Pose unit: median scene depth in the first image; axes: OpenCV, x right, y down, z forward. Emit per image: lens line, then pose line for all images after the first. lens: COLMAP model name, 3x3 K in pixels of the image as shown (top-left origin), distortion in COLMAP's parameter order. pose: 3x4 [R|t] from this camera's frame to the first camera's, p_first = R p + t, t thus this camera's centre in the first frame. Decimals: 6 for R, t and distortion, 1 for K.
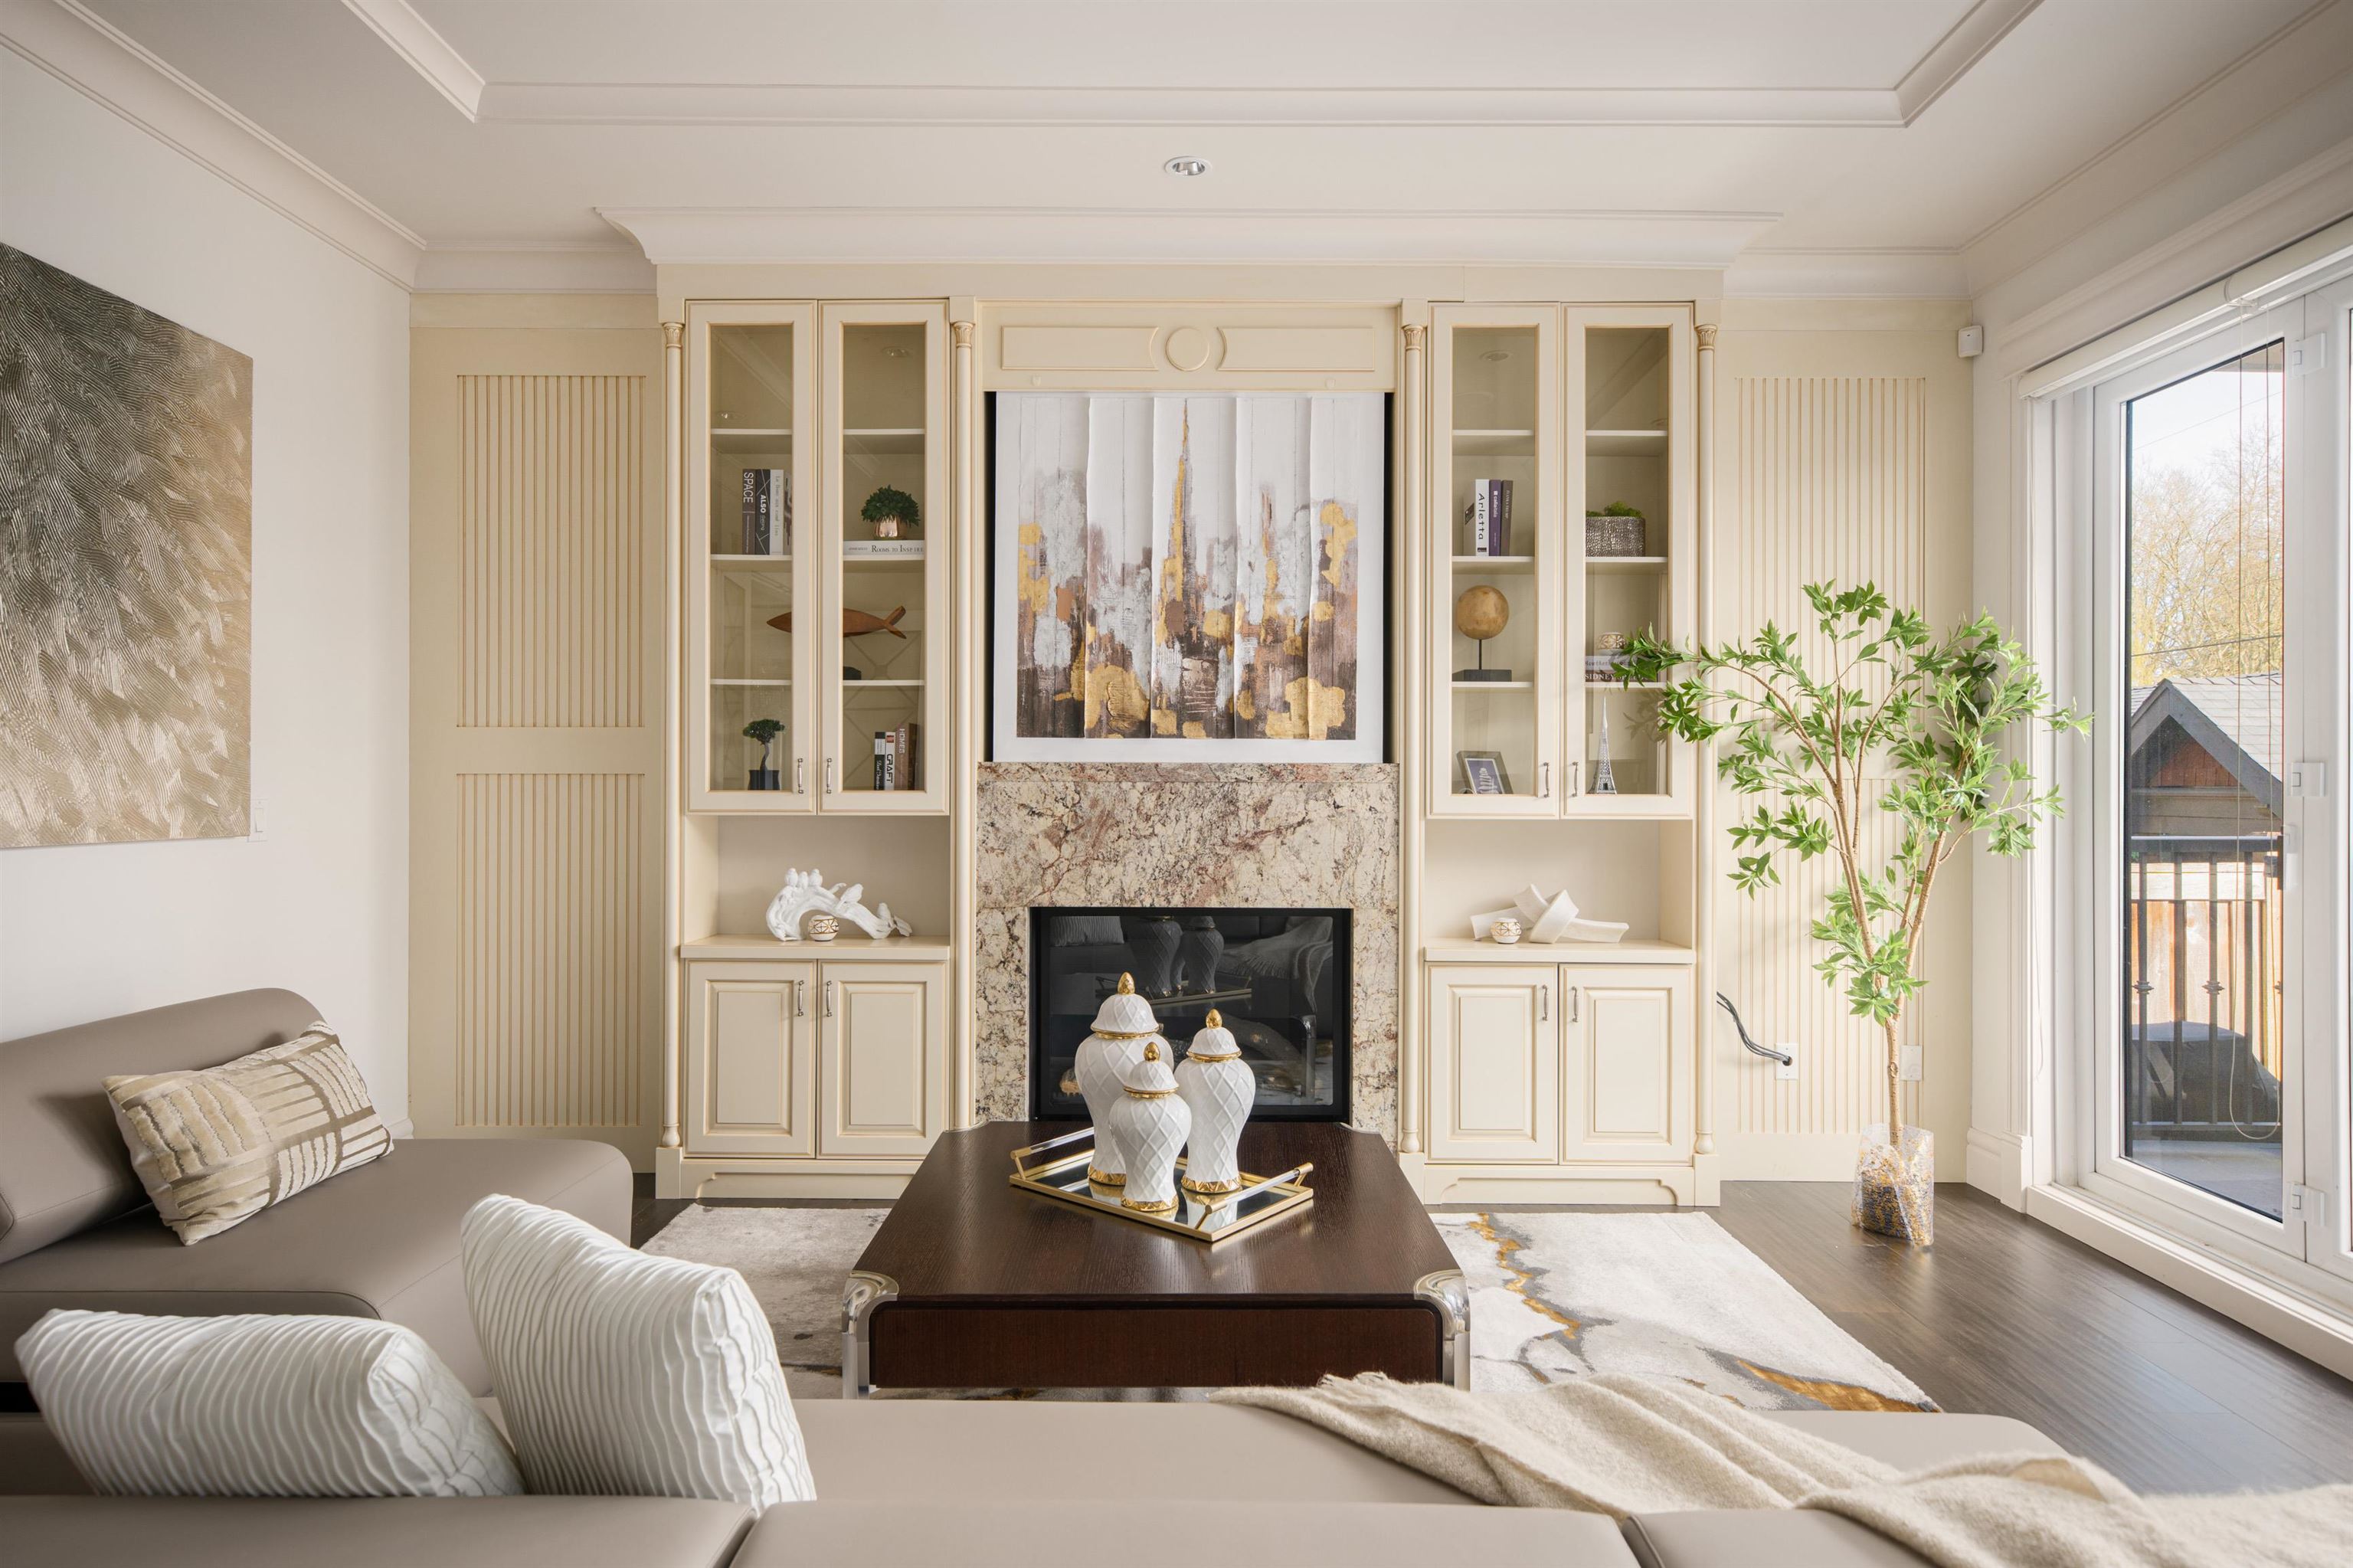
lens RADIAL K [[1253.0, 0, 1176.7], [0, 1253.0, 783.8], [0, 0, 1]] dist [-0.001644, 0.001368]
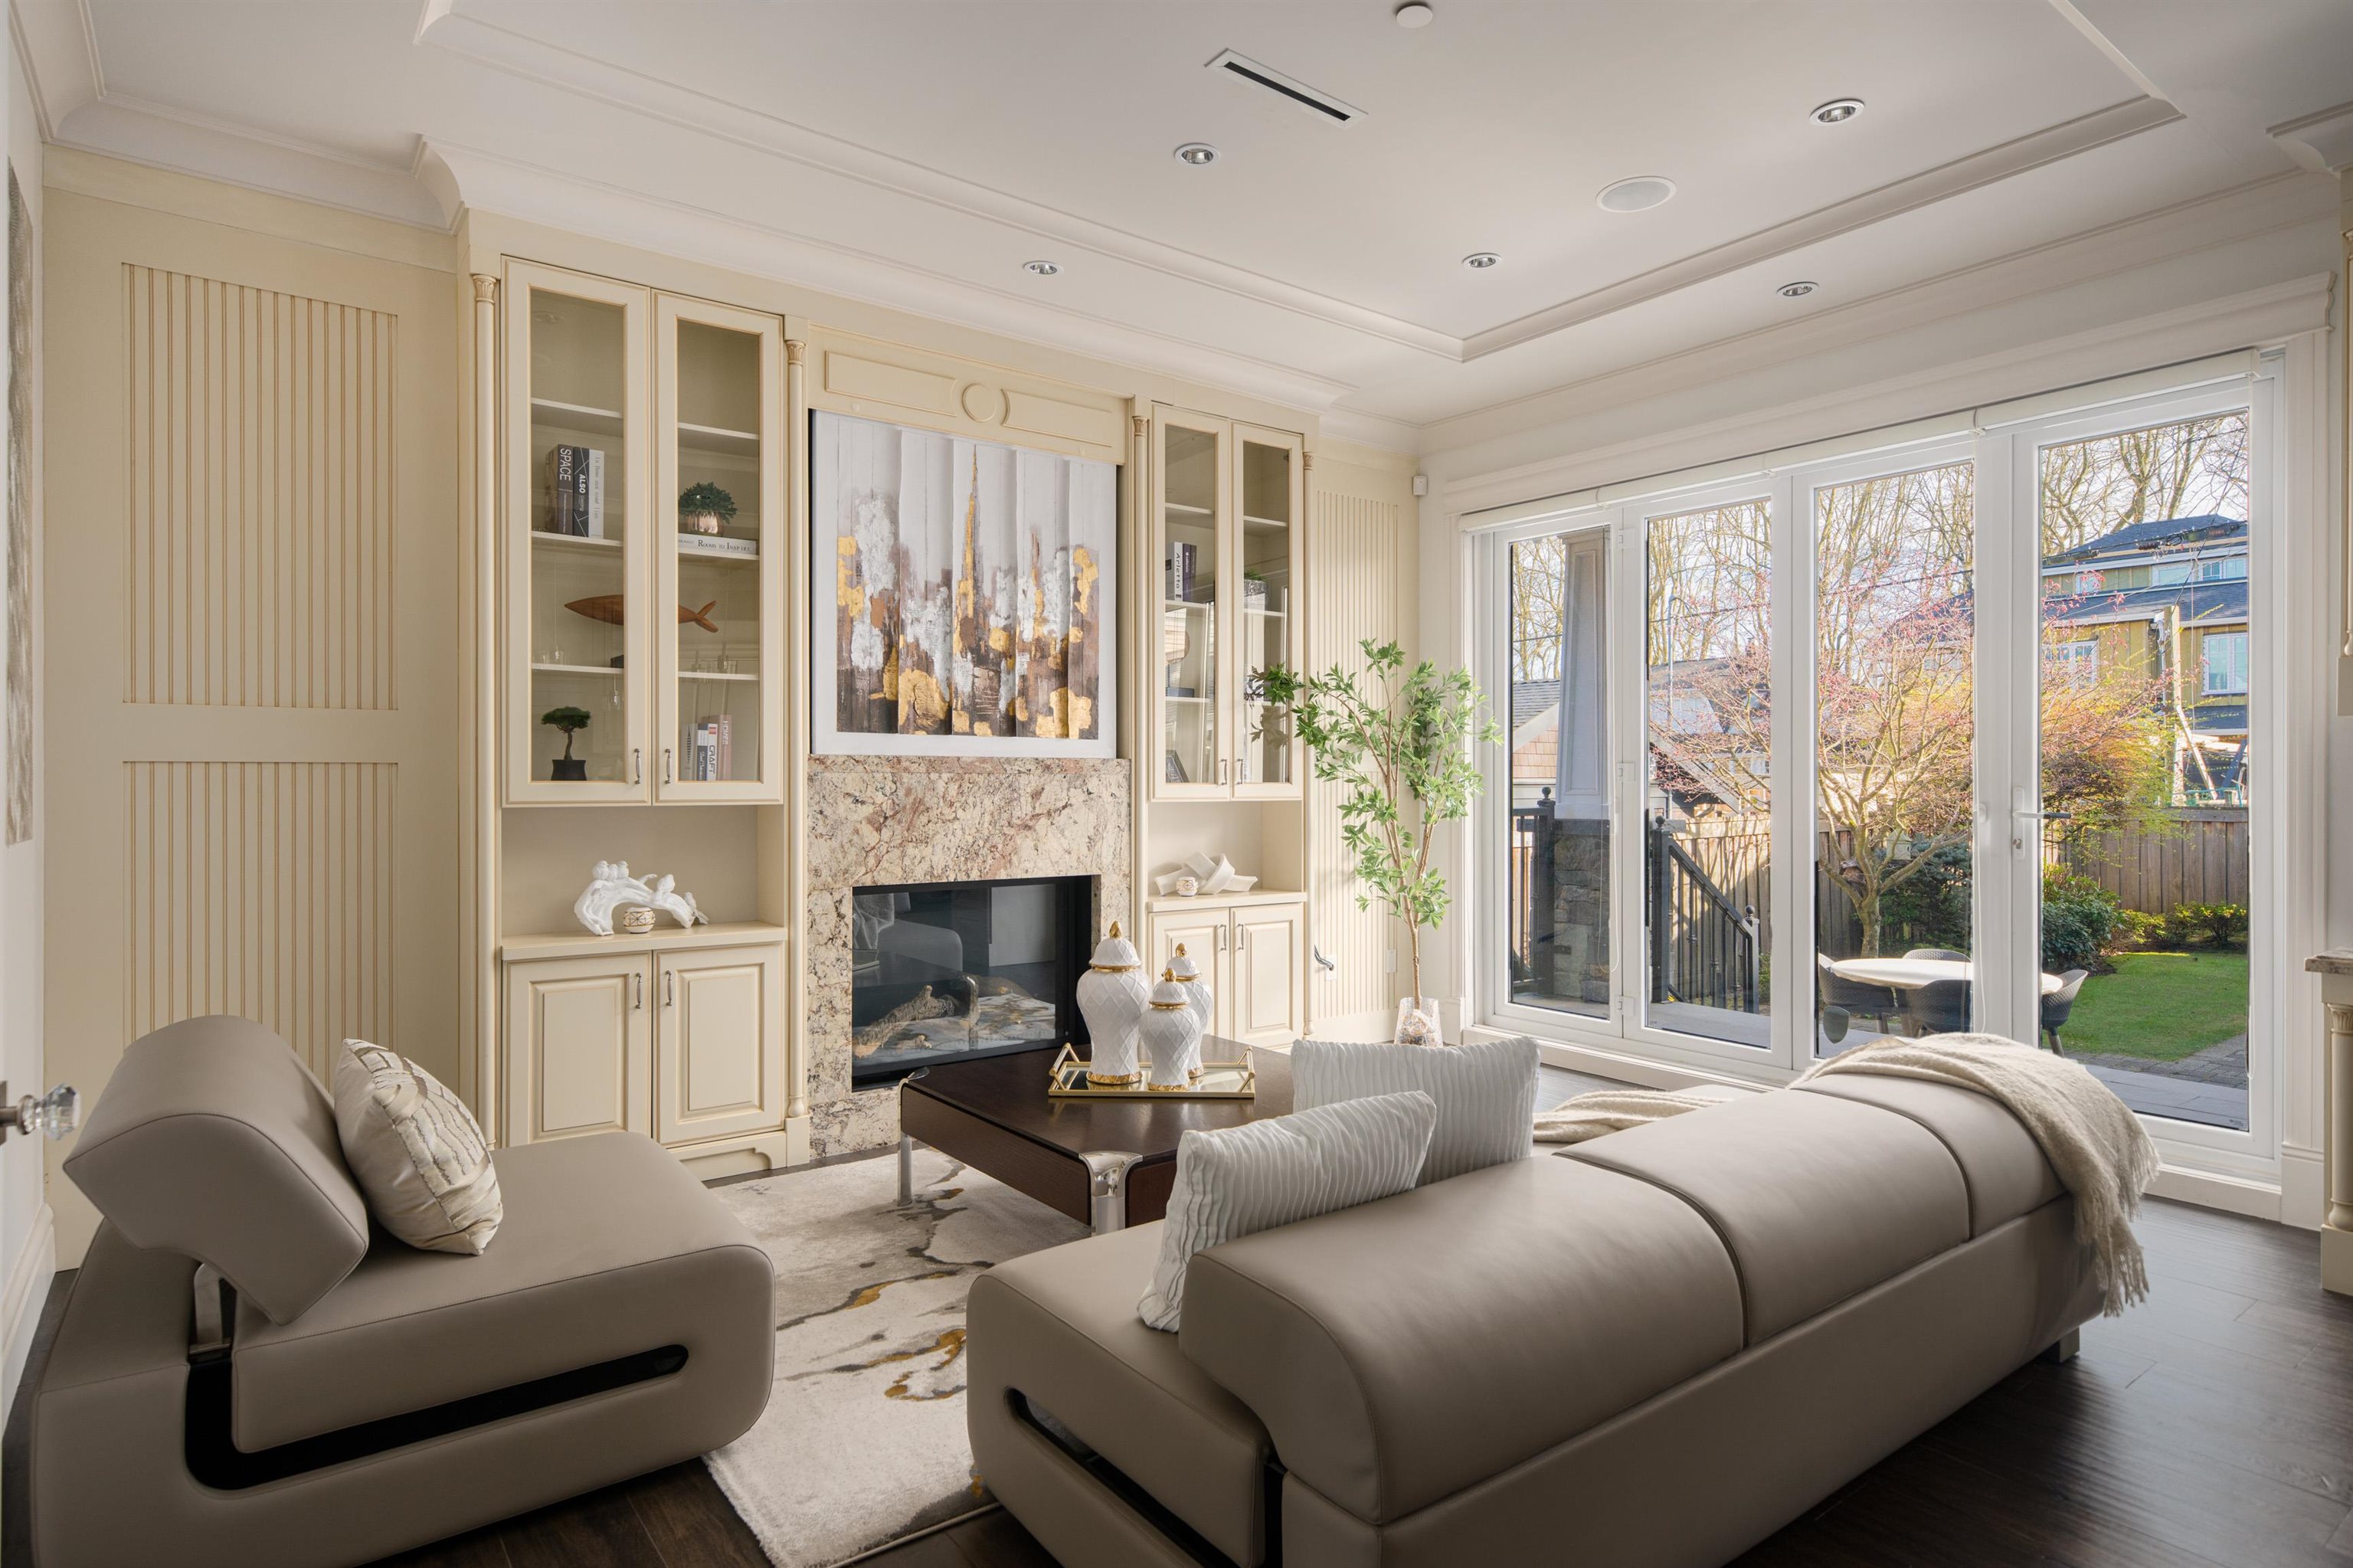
lens RADIAL K [[1253.0, 0, 1190.5], [0, 1253.0, 781.0], [0, 0, 1]] dist [-0.001644, 0.001368]
pose [[0.797364, -0.001762, 0.603496, -0.541909], [0.000367, 0.999997, 0.002435, 0.003150], [-0.603498, -0.001720, 0.797362, -0.051961]]
